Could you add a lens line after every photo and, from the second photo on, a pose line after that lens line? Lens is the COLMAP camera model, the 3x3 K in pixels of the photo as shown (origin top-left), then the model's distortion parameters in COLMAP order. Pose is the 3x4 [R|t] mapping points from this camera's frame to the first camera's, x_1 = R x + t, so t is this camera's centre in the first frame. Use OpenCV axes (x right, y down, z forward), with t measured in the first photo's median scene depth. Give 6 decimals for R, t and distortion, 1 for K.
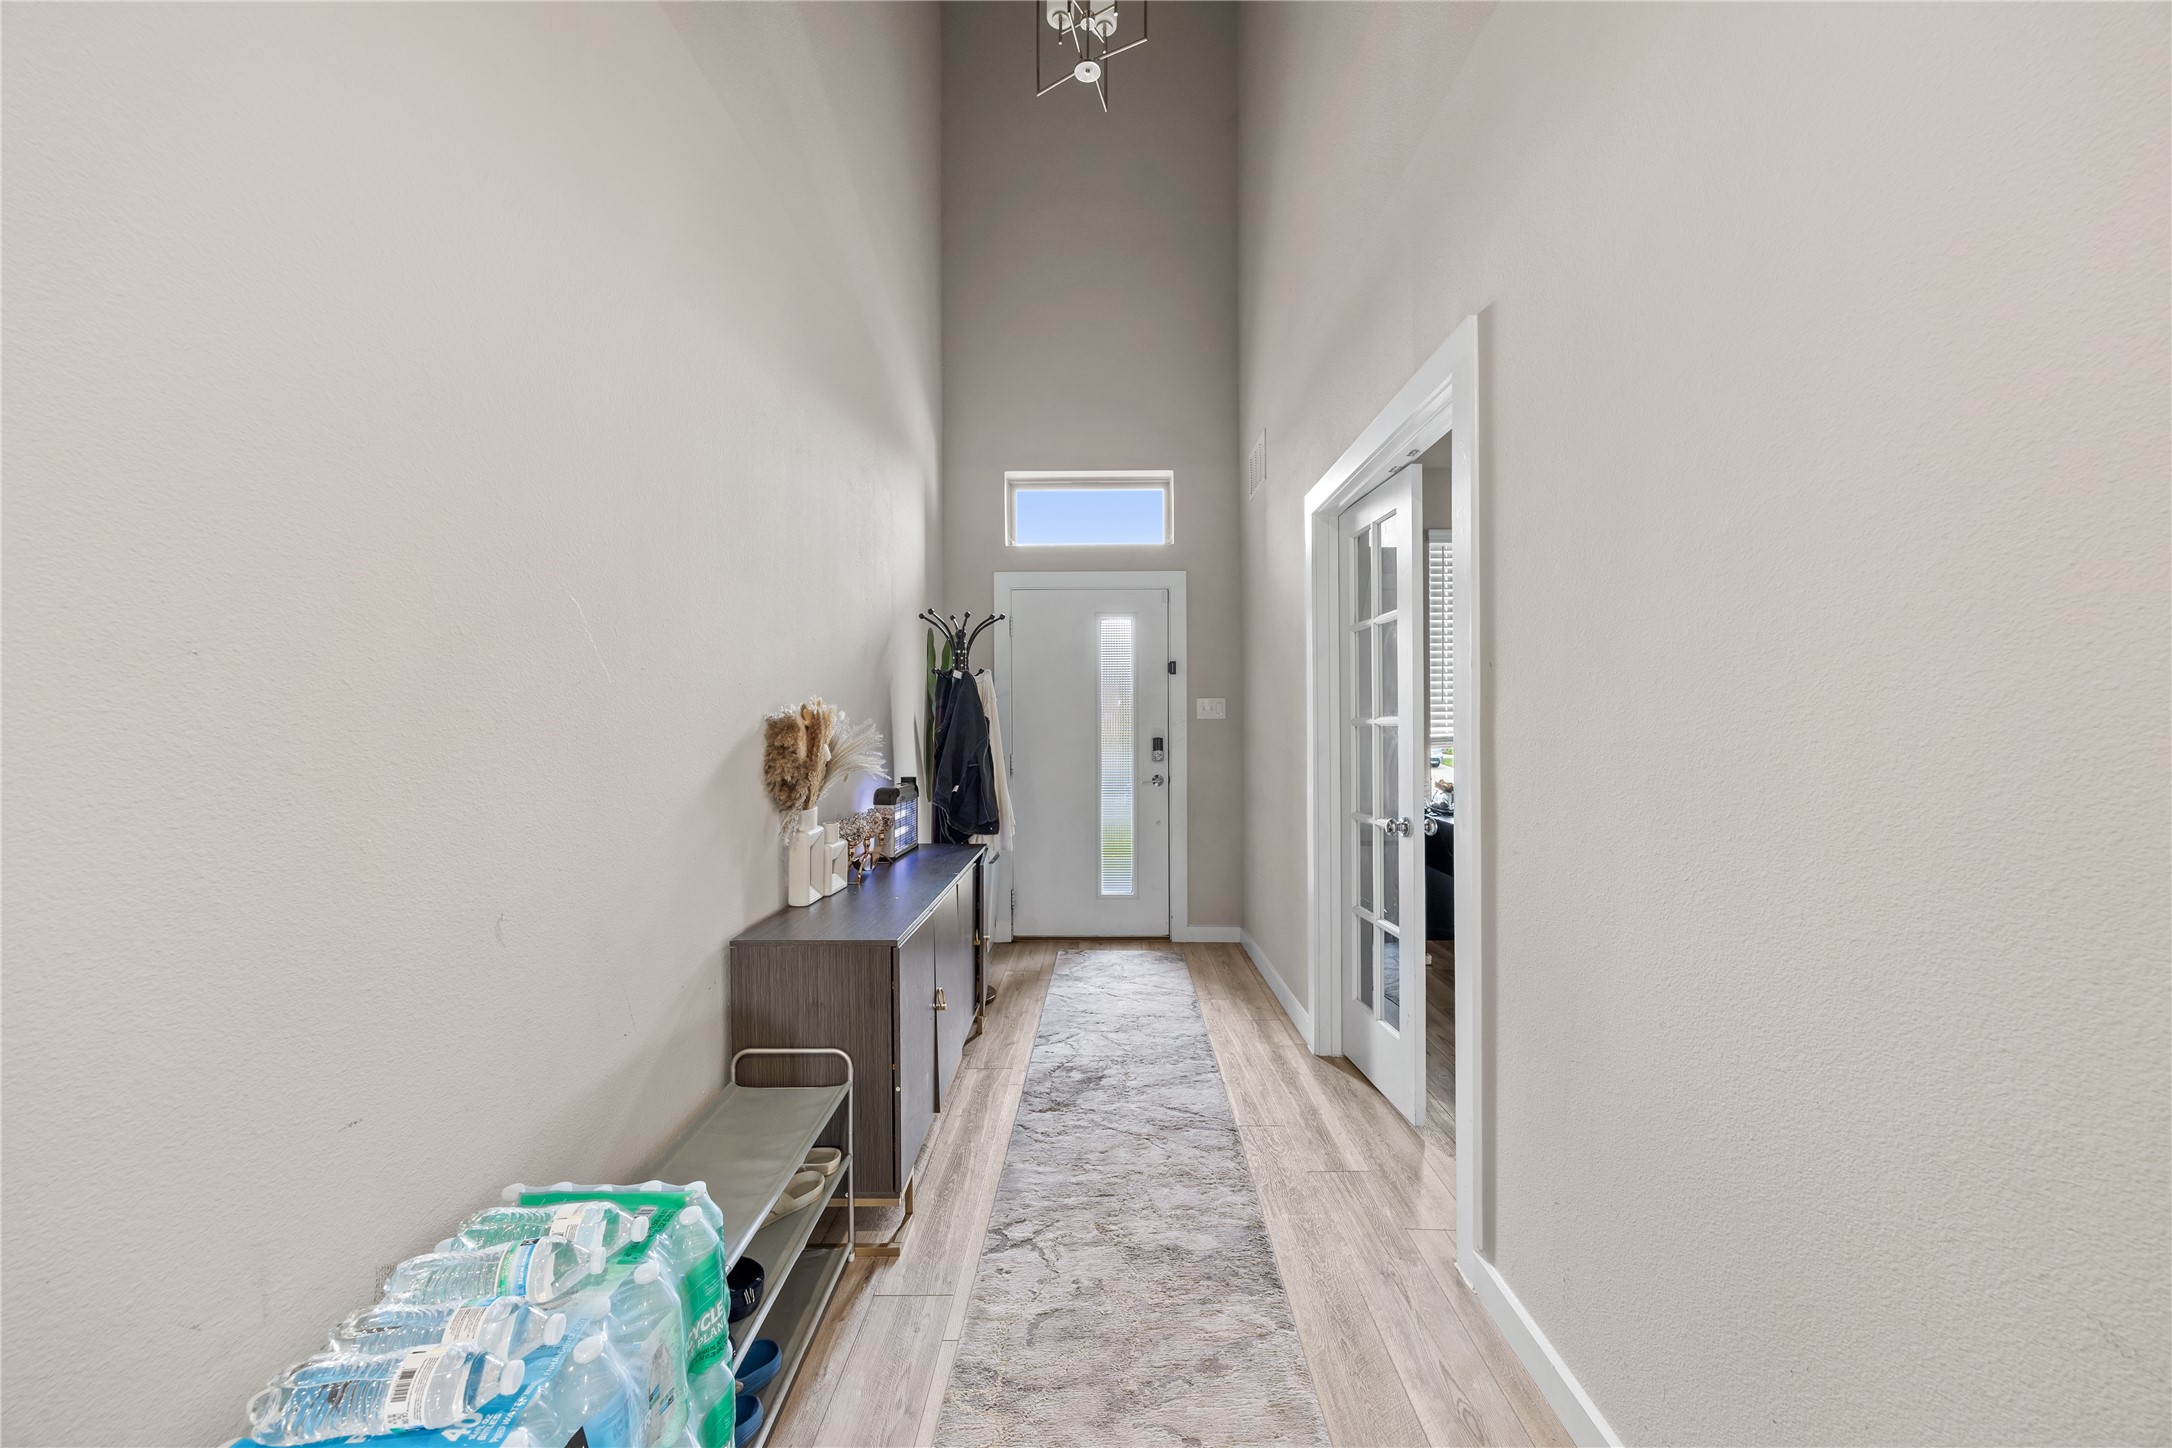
lens RADIAL K [[824.5, 0, 1091.7], [0, 824.5, 739.9], [0, 0, 1]] dist [-0.003845, 0.000055]
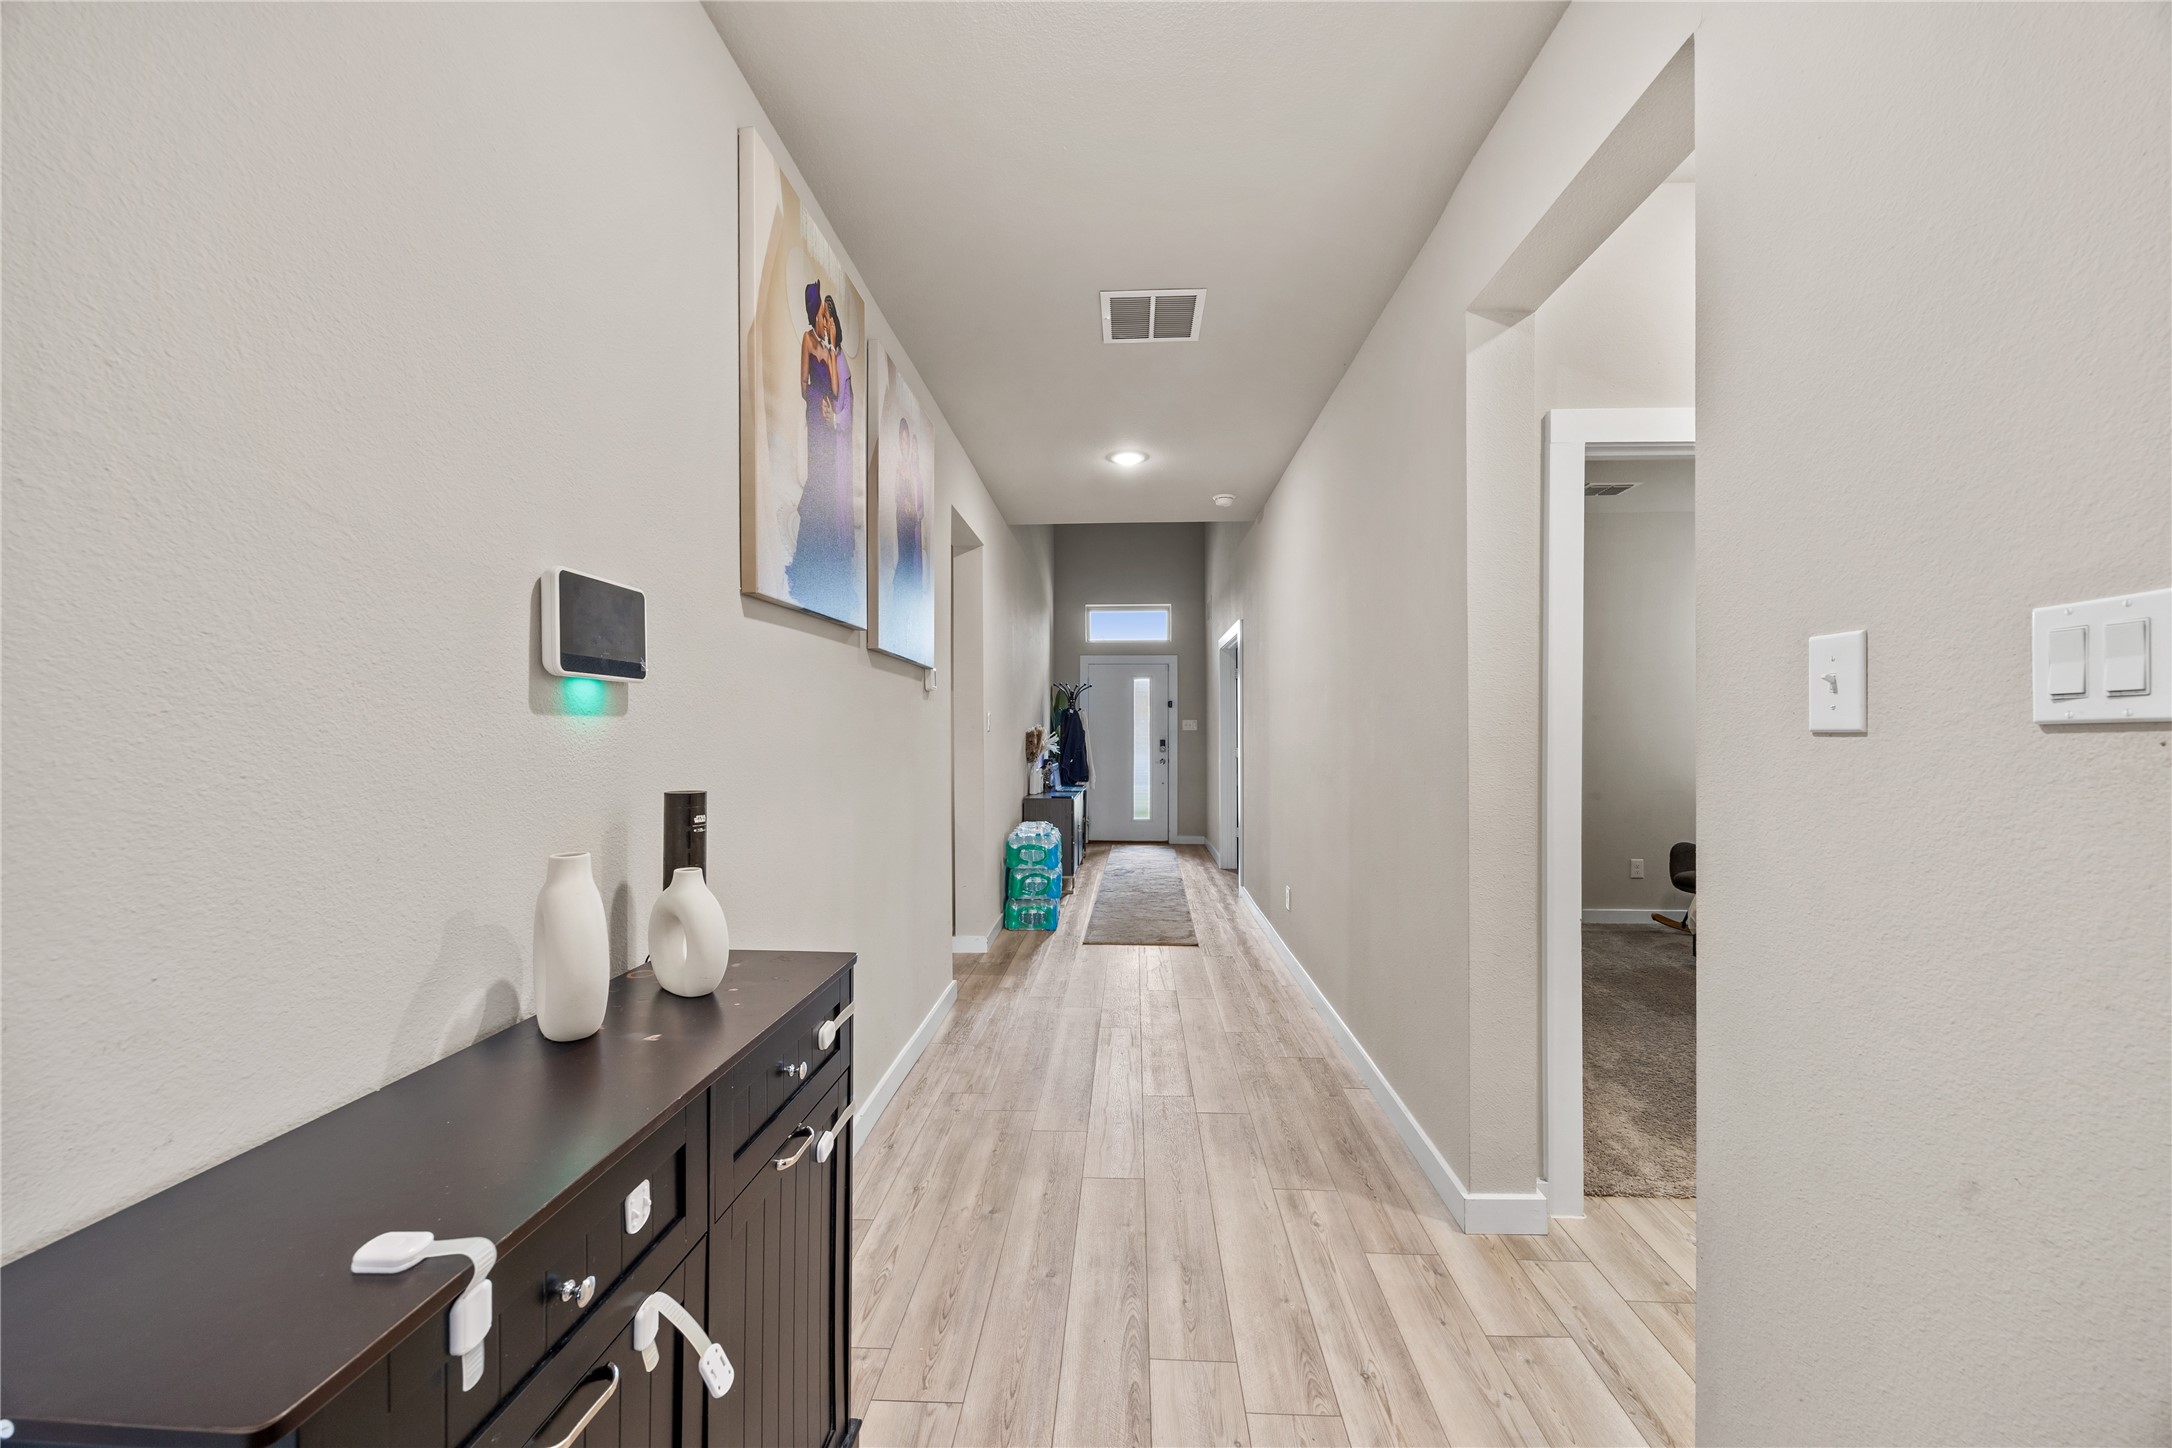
lens RADIAL K [[824.5, 0, 1091.7], [0, 824.5, 739.9], [0, 0, 1]] dist [-0.003845, 0.000055]
pose [[0.999436, 0.005090, -0.033206, -0.024251], [-0.005237, 0.999977, -0.004331, 0.007313], [0.033183, 0.004502, 0.999439, -0.994966]]
